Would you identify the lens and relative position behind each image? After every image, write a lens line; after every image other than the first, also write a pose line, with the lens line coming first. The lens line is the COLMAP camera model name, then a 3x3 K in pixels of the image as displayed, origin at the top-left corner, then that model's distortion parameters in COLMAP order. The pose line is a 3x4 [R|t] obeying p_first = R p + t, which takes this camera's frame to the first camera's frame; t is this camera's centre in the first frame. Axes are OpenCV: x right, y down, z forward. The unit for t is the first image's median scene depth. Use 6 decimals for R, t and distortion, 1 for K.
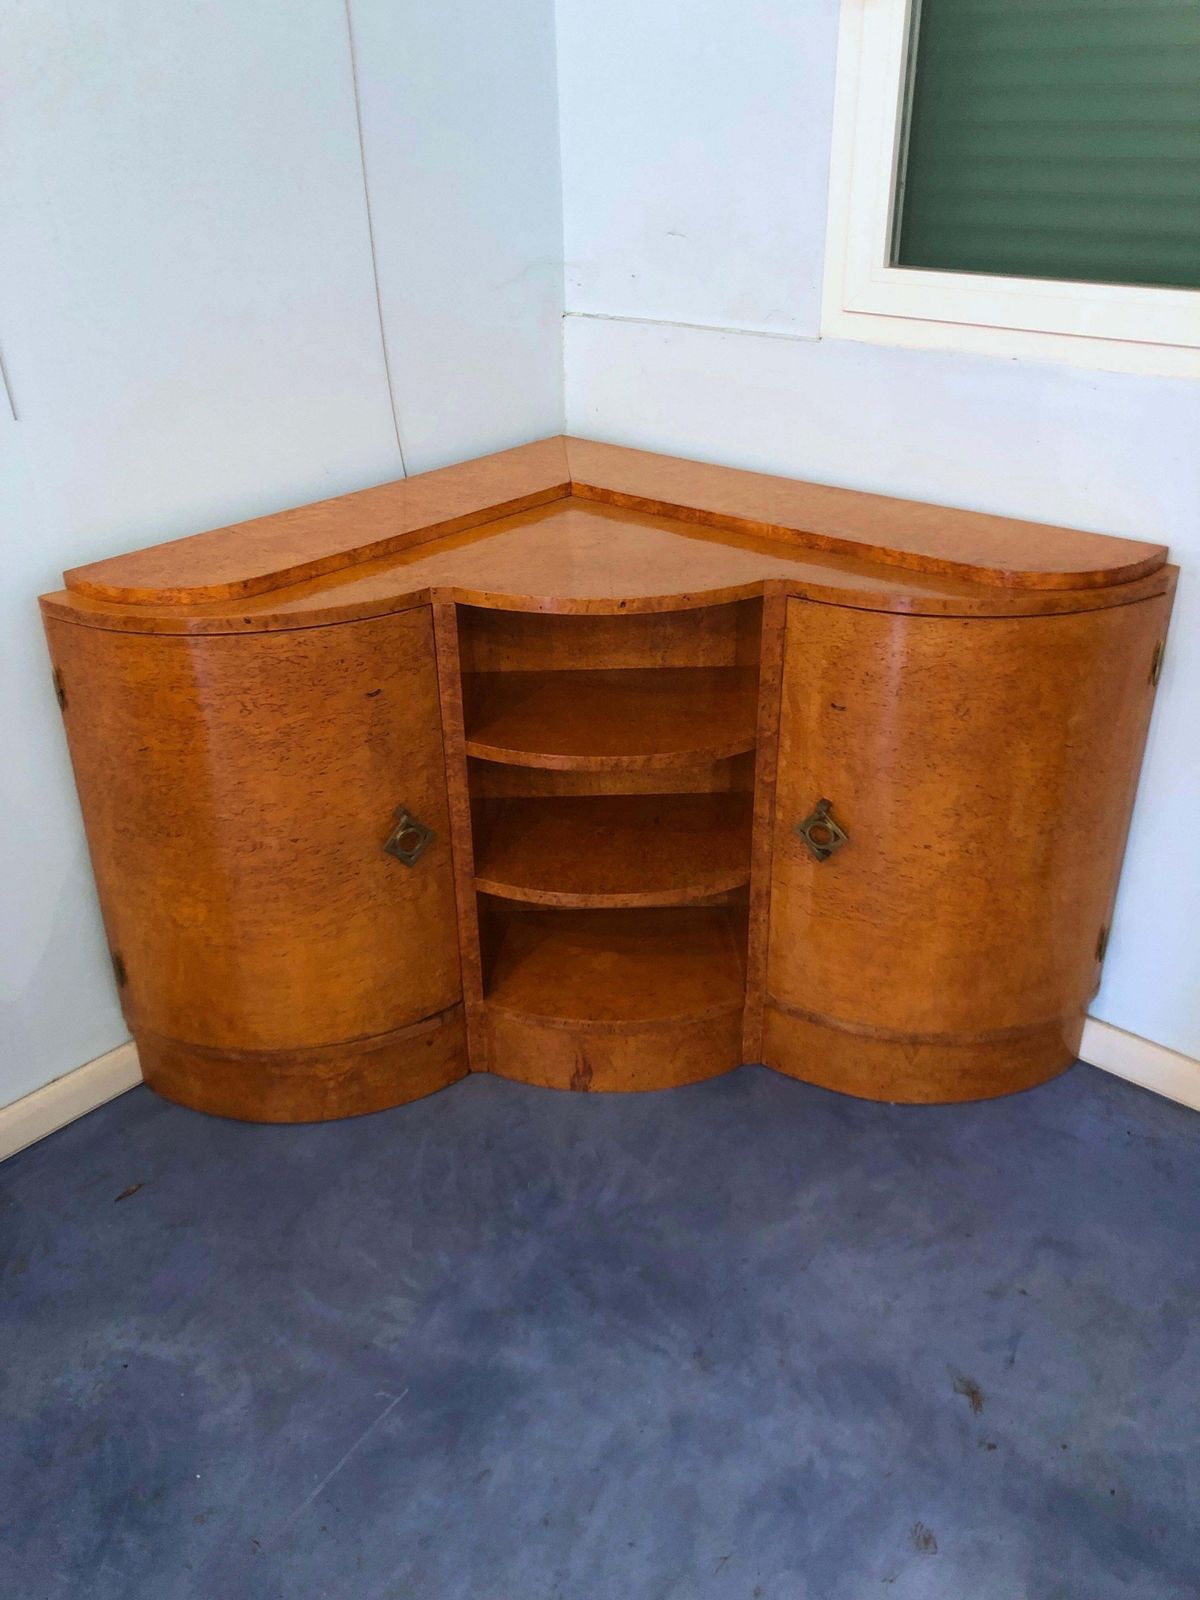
lens RADIAL K [[1330.3, 0, 606.1], [0, 1330.3, 780.1], [0, 0, 1]] dist [0.031901, -0.054195]
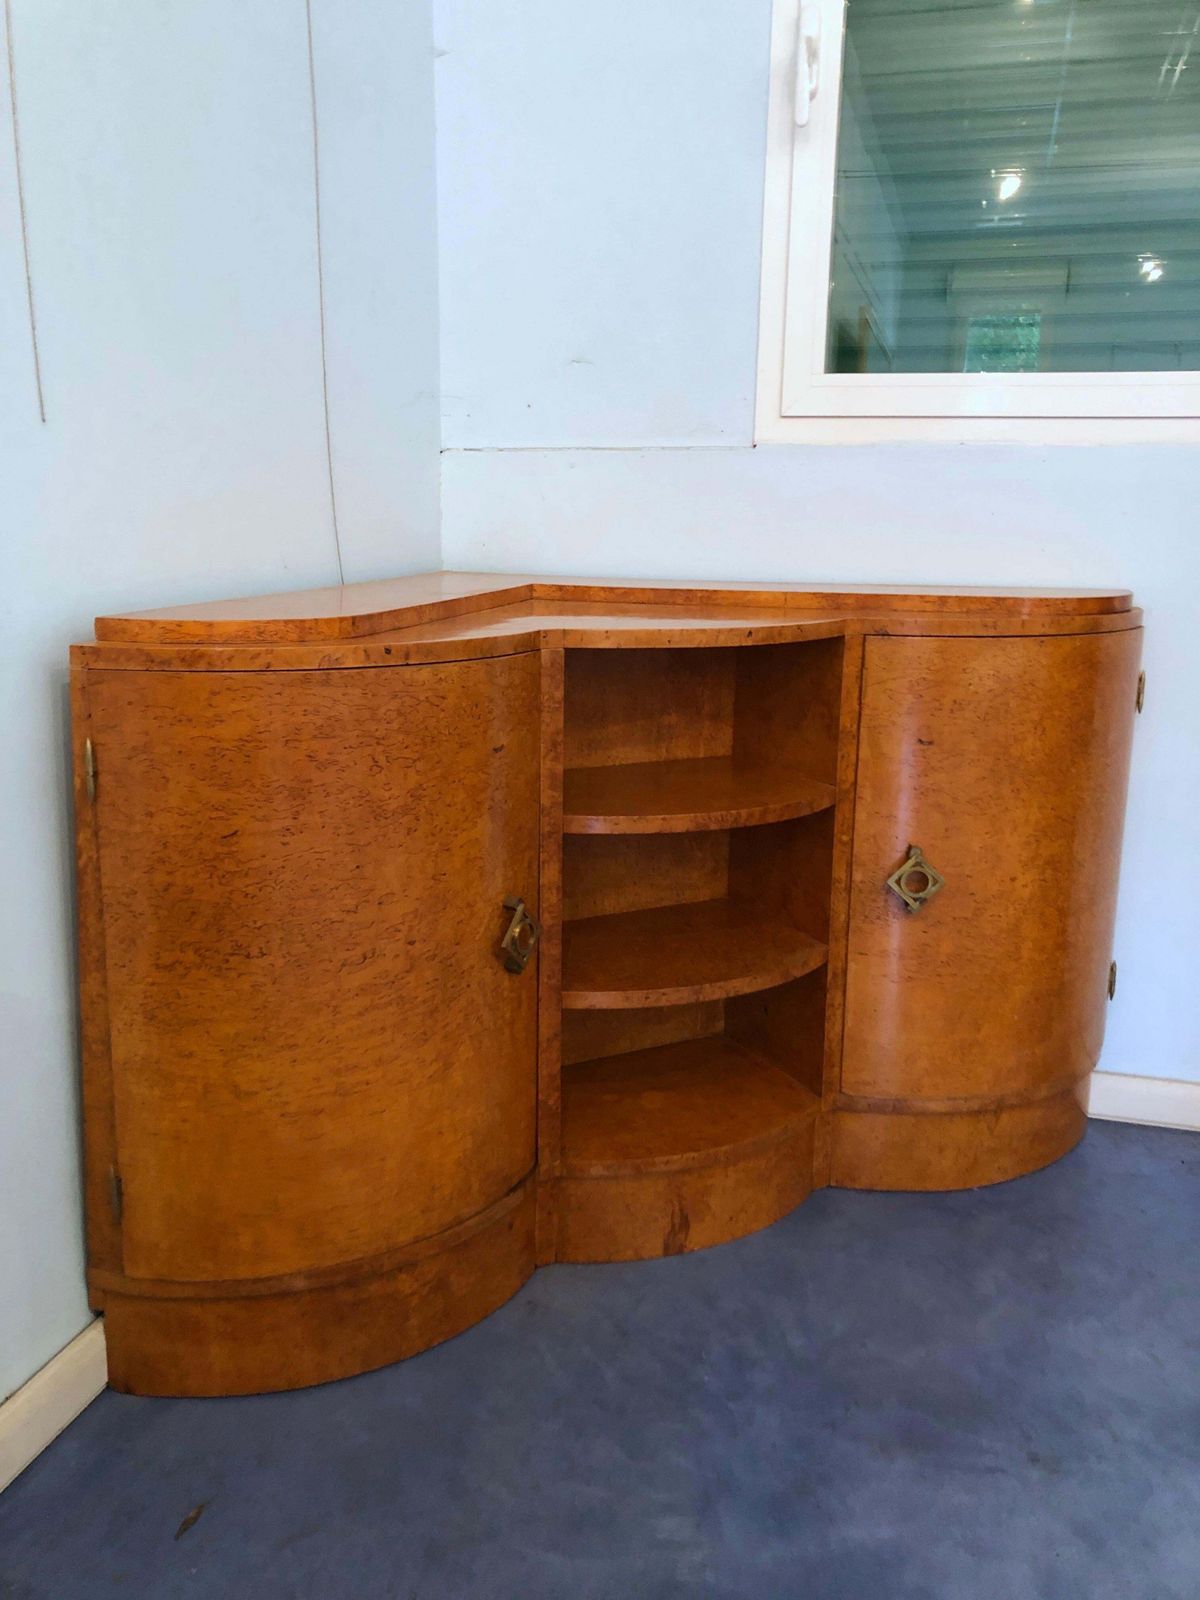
lens RADIAL K [[1330.3, 0, 603.9], [0, 1330.3, 766.5], [0, 0, 1]] dist [0.031901, -0.054195]
pose [[0.895996, -0.059892, 0.440004, -0.459803], [0.179030, 0.955487, -0.234506, 0.146575], [-0.406373, 0.288890, 0.866835, 0.232942]]
